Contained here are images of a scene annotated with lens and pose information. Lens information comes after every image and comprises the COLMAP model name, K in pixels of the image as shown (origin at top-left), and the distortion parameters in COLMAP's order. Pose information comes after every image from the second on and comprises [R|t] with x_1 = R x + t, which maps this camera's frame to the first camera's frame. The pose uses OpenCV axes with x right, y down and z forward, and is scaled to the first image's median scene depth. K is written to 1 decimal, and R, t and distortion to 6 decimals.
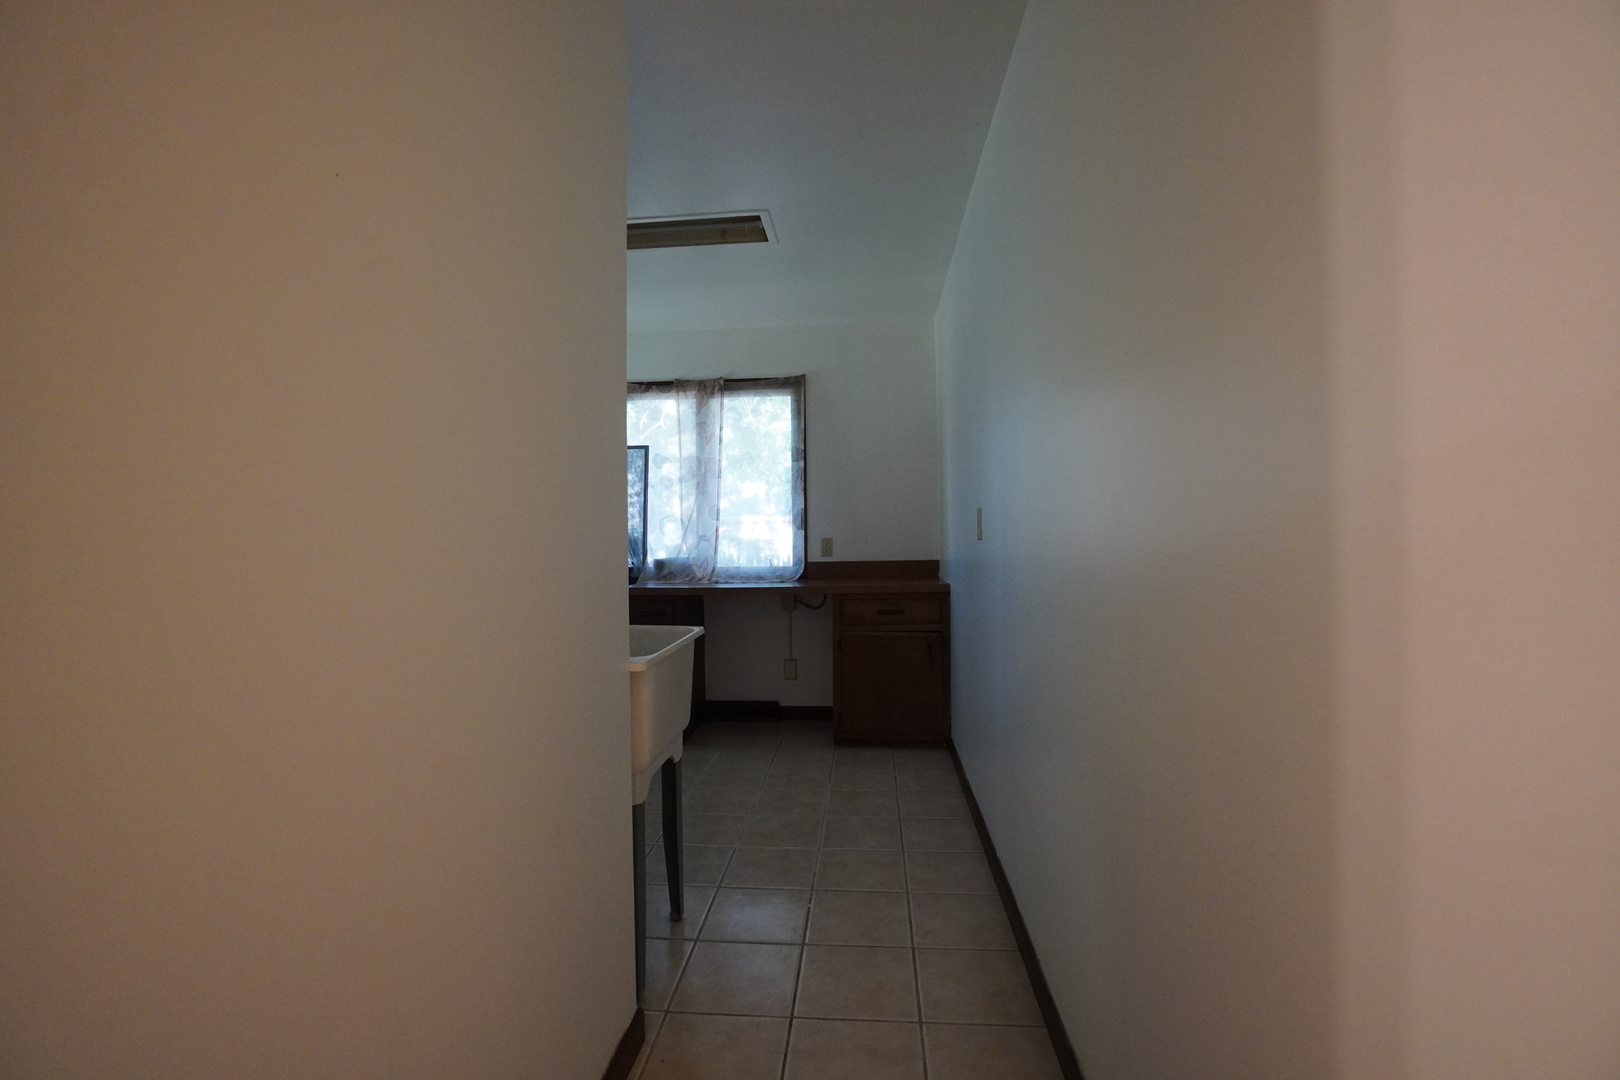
lens RADIAL K [[719.1, 0, 808.9], [0, 719.1, 537.9], [0, 0, 1]] dist [-0.056327, 0.021132]
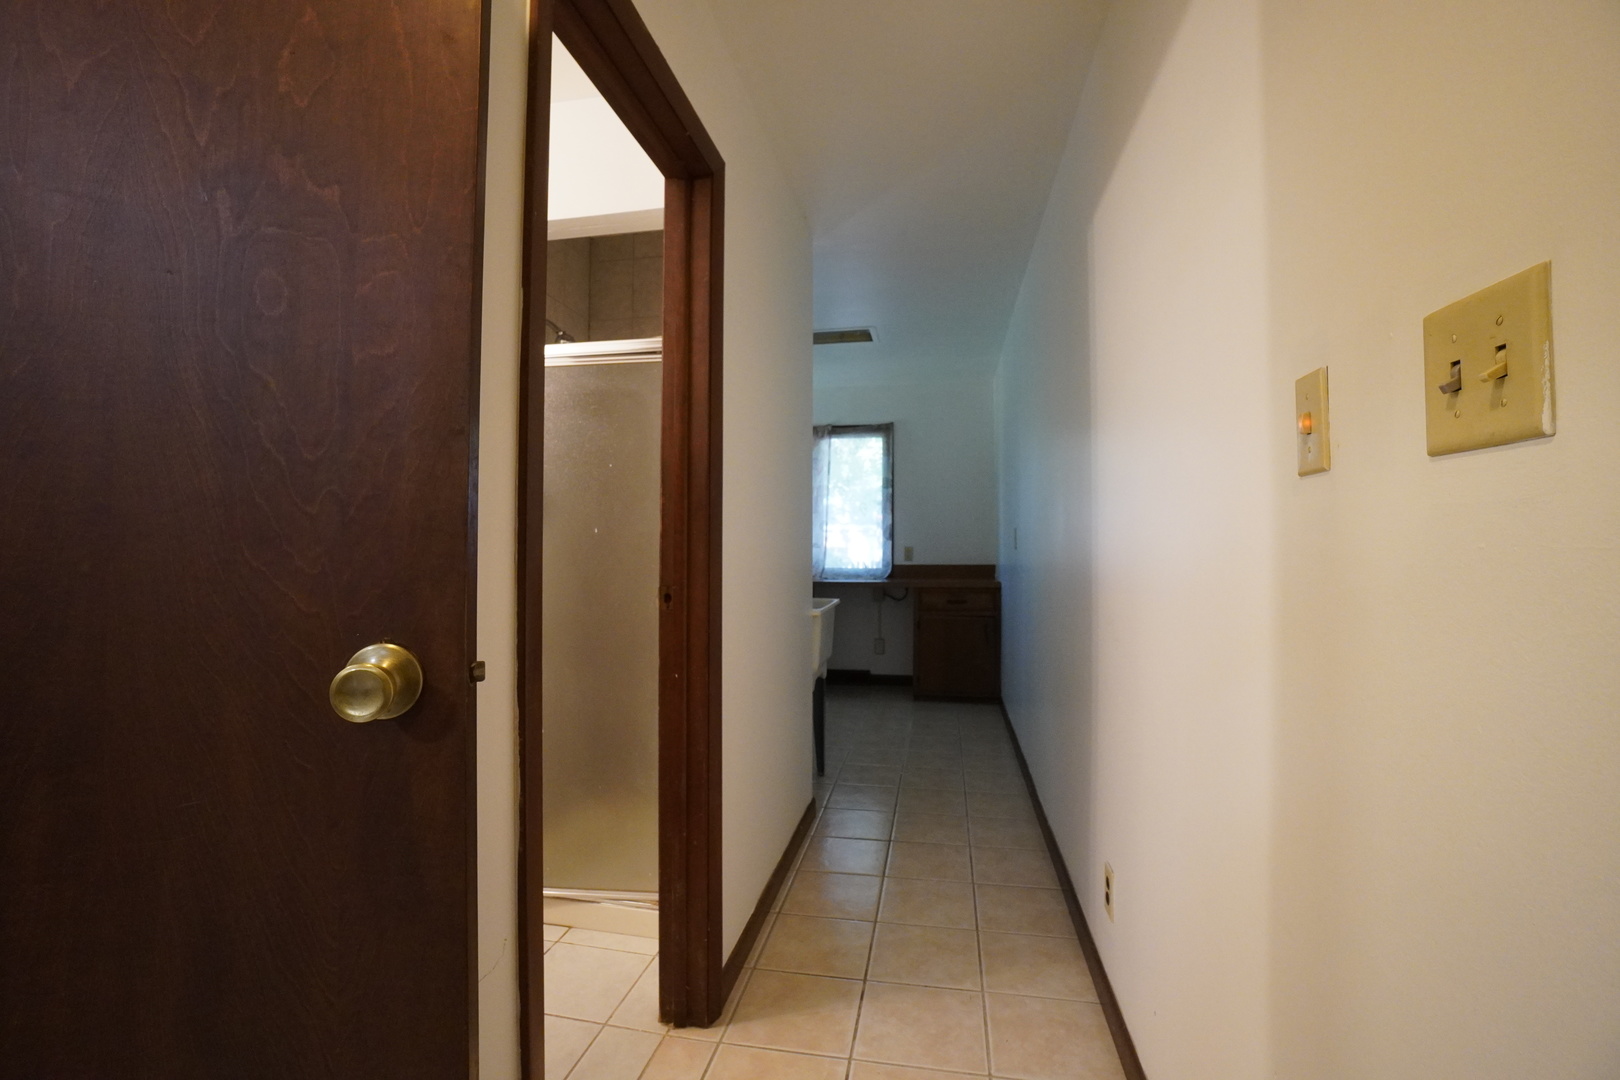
lens RADIAL K [[719.1, 0, 813.0], [0, 719.1, 531.8], [0, 0, 1]] dist [-0.056327, 0.021132]
pose [[0.995587, 0.012188, -0.093052, -0.027827], [-0.014105, 0.999701, -0.019973, 0.001636], [0.092781, 0.021198, 0.995461, -0.328738]]
